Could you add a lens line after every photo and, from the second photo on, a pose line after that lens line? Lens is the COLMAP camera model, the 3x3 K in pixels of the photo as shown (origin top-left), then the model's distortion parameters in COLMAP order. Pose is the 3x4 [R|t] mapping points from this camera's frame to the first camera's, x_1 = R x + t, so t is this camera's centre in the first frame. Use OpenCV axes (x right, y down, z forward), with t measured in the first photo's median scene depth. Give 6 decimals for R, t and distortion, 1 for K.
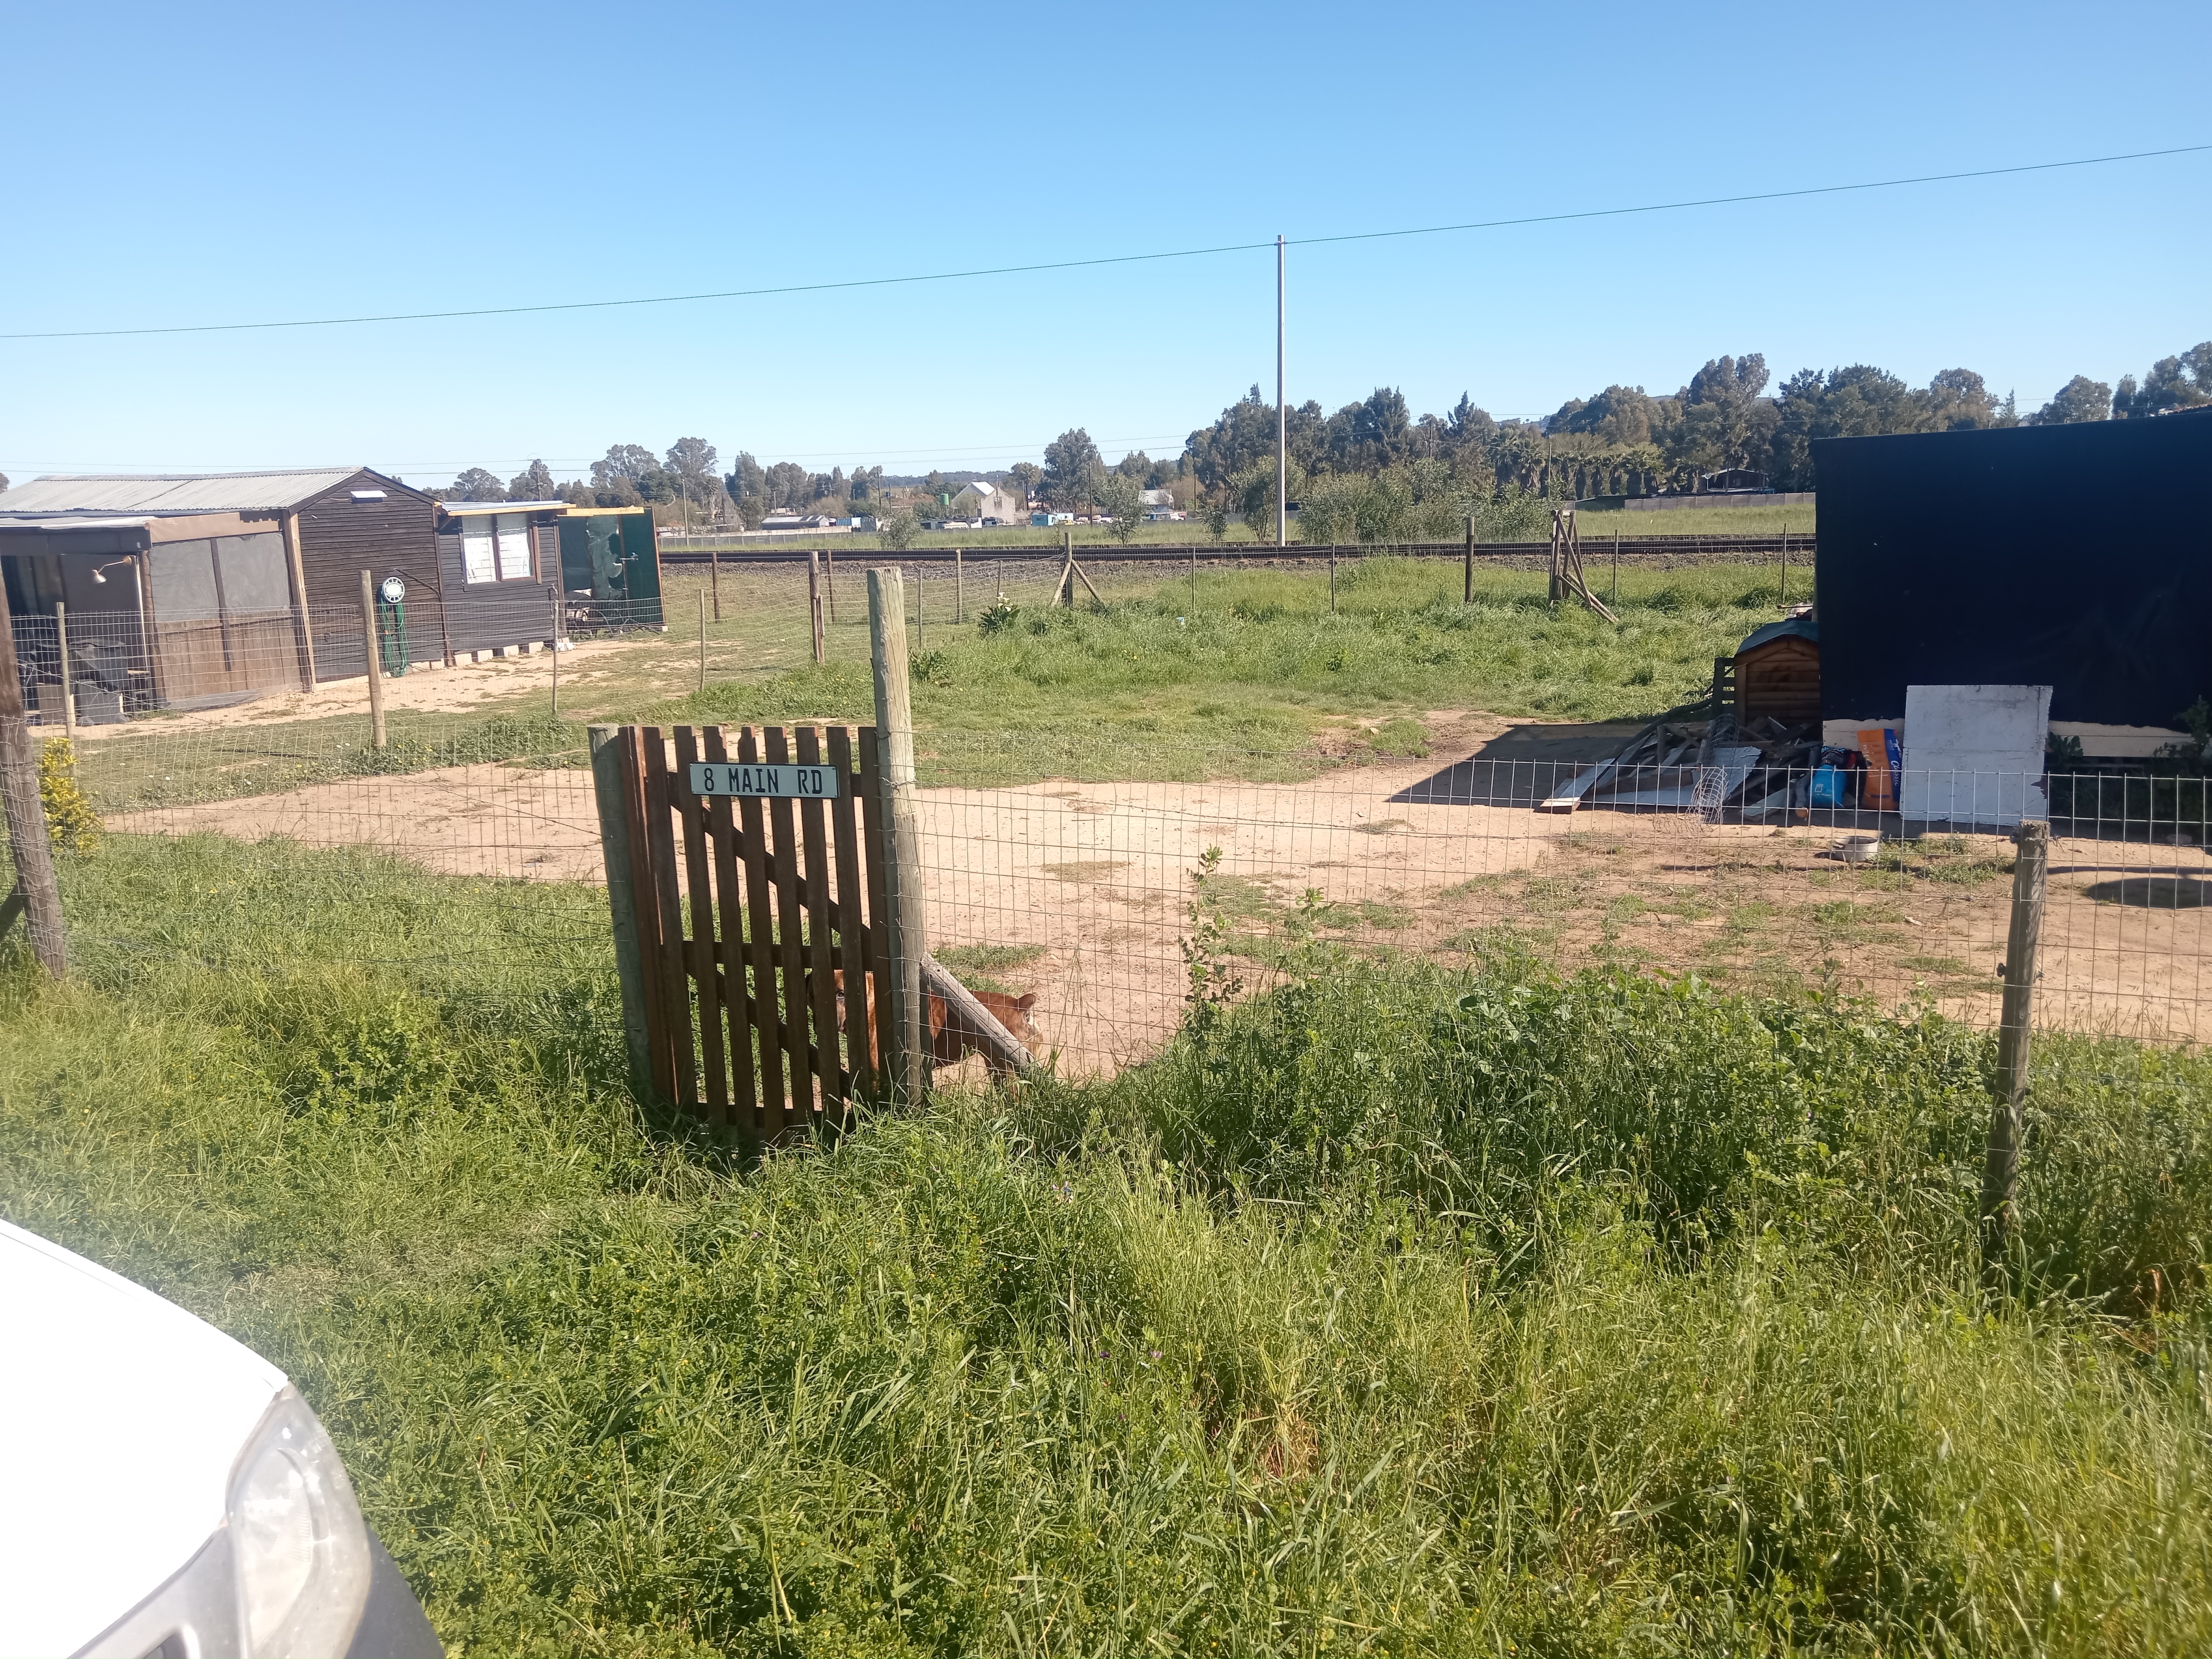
lens RADIAL K [[1711.4, 0, 1112.2], [0, 1711.4, 811.4], [0, 0, 1]] dist [0.013406, -0.018786]
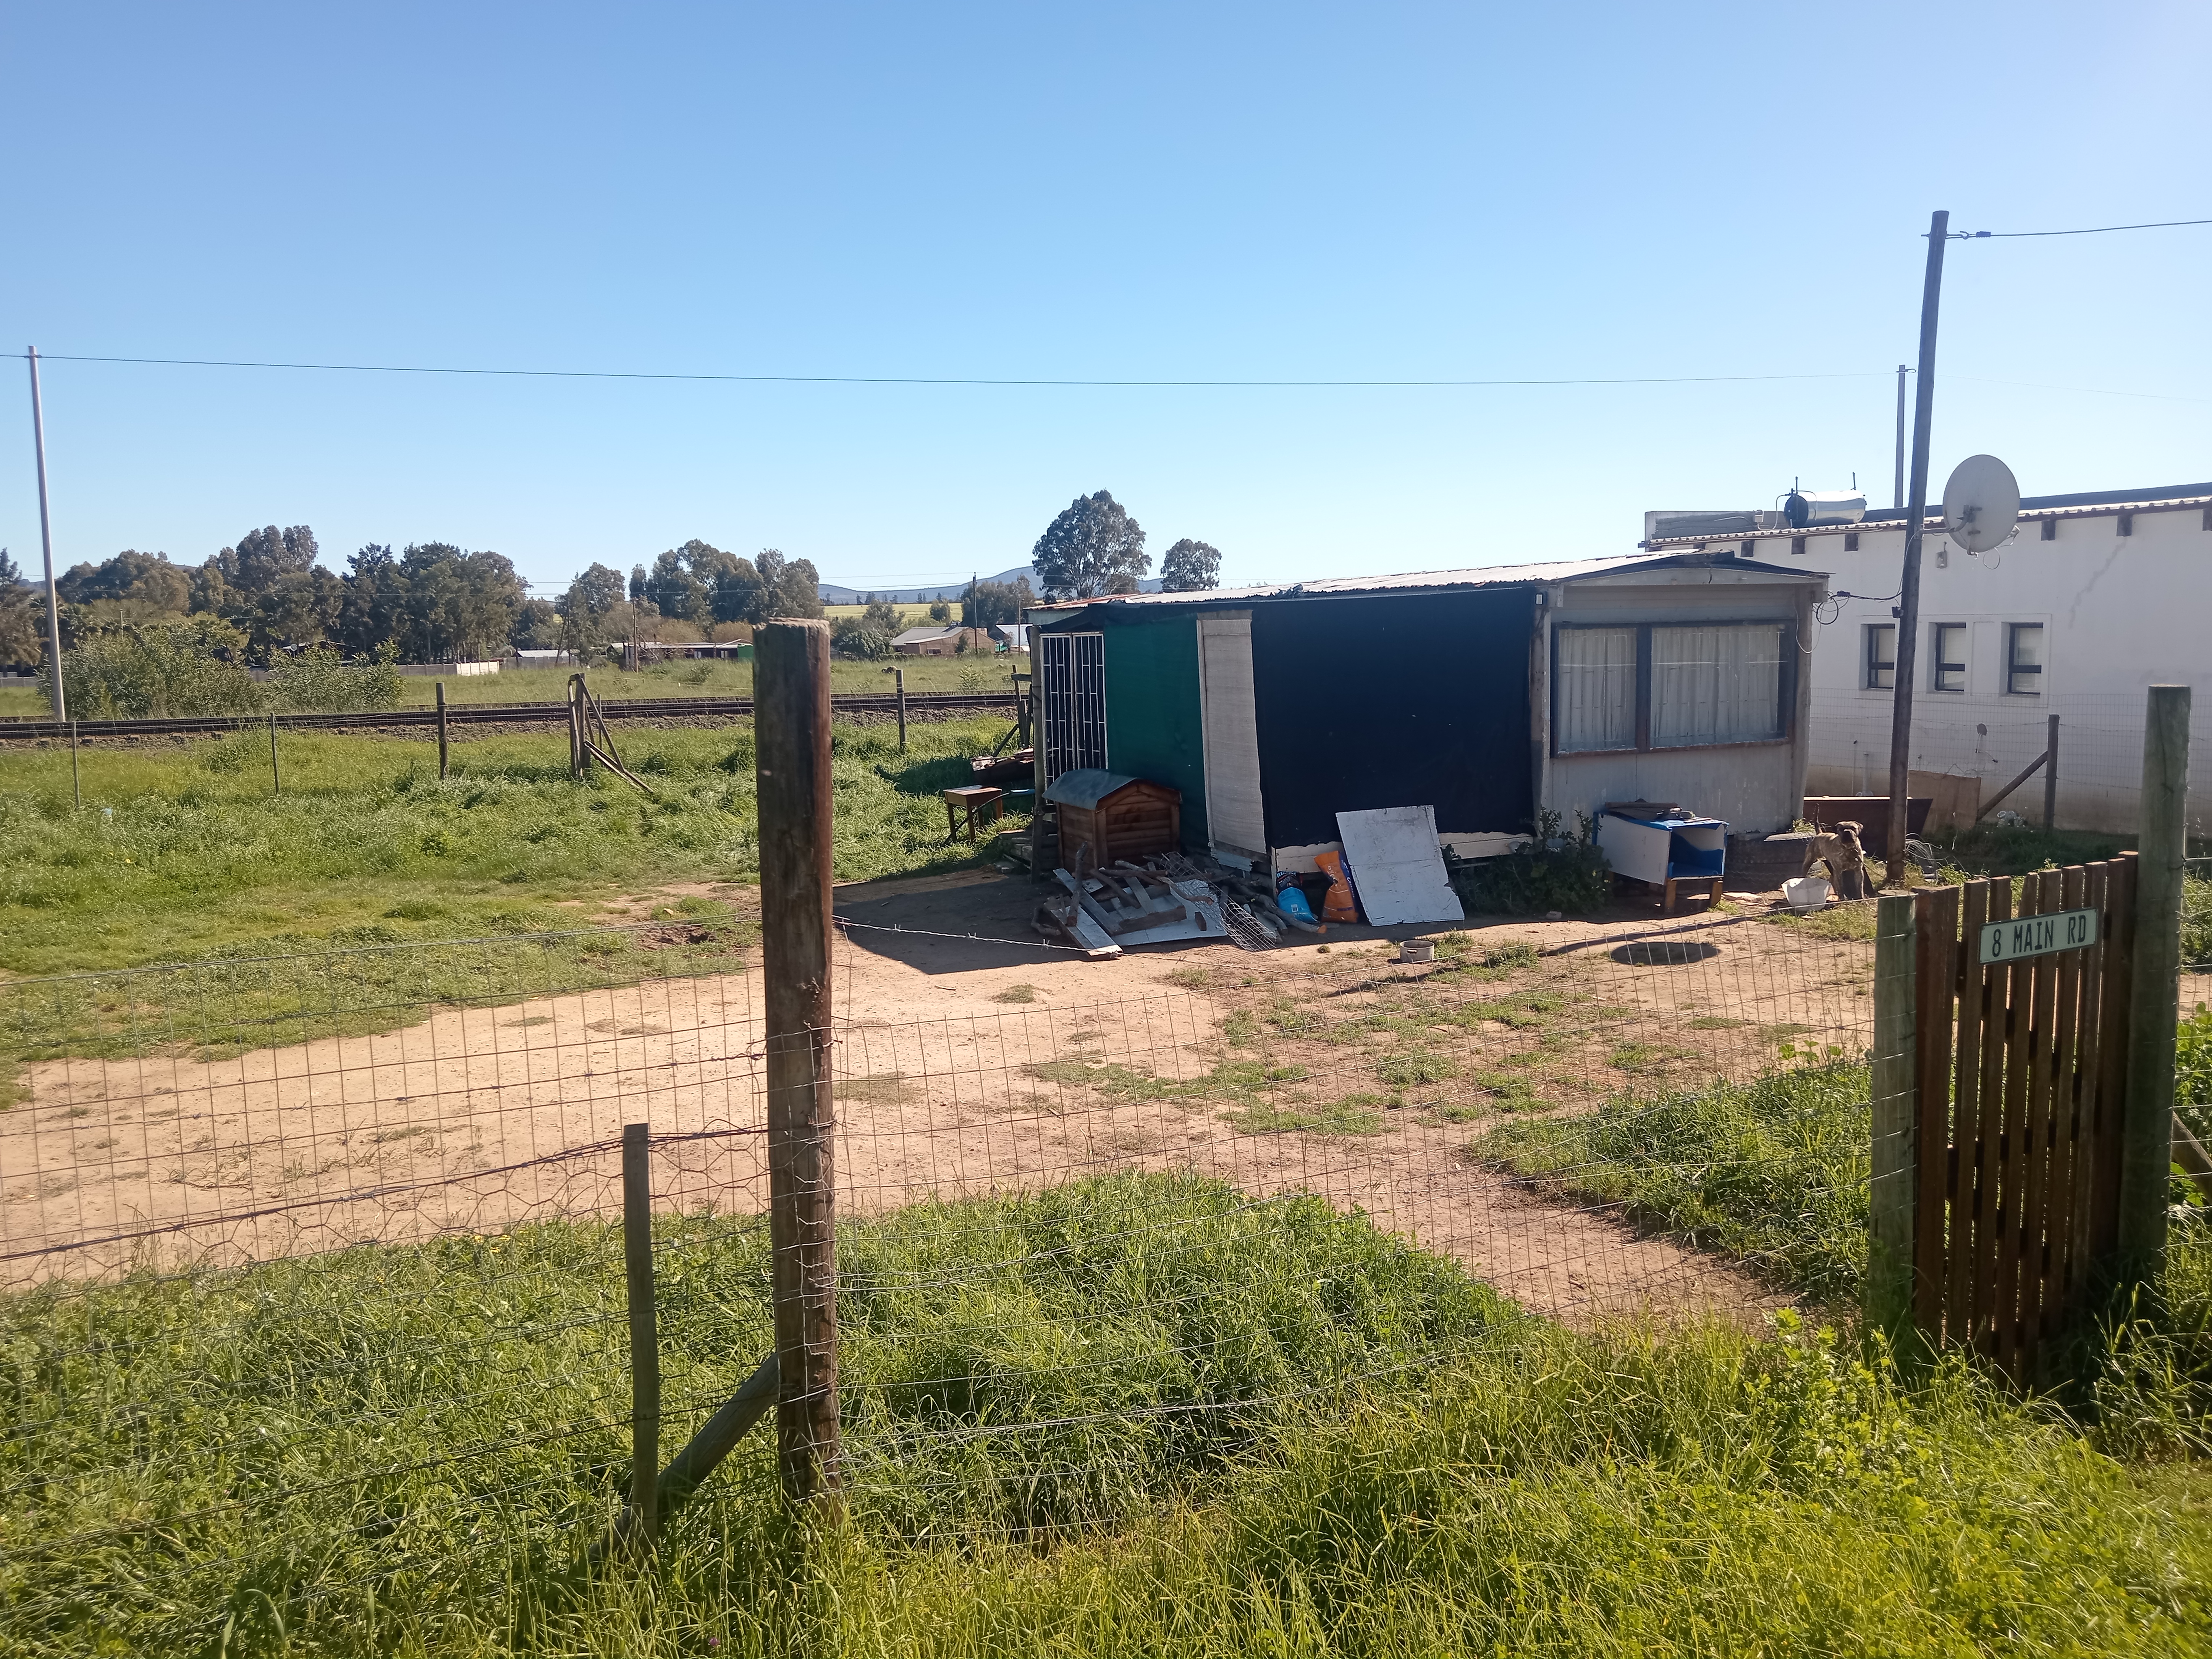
lens RADIAL K [[1711.4, 0, 1108.7], [0, 1711.4, 822.7], [0, 0, 1]] dist [0.013406, -0.018786]
pose [[0.690627, -0.064559, 0.720324, -0.552257], [0.131369, 0.990637, -0.037167, -0.050532], [-0.711180, 0.120297, 0.692641, 0.355516]]
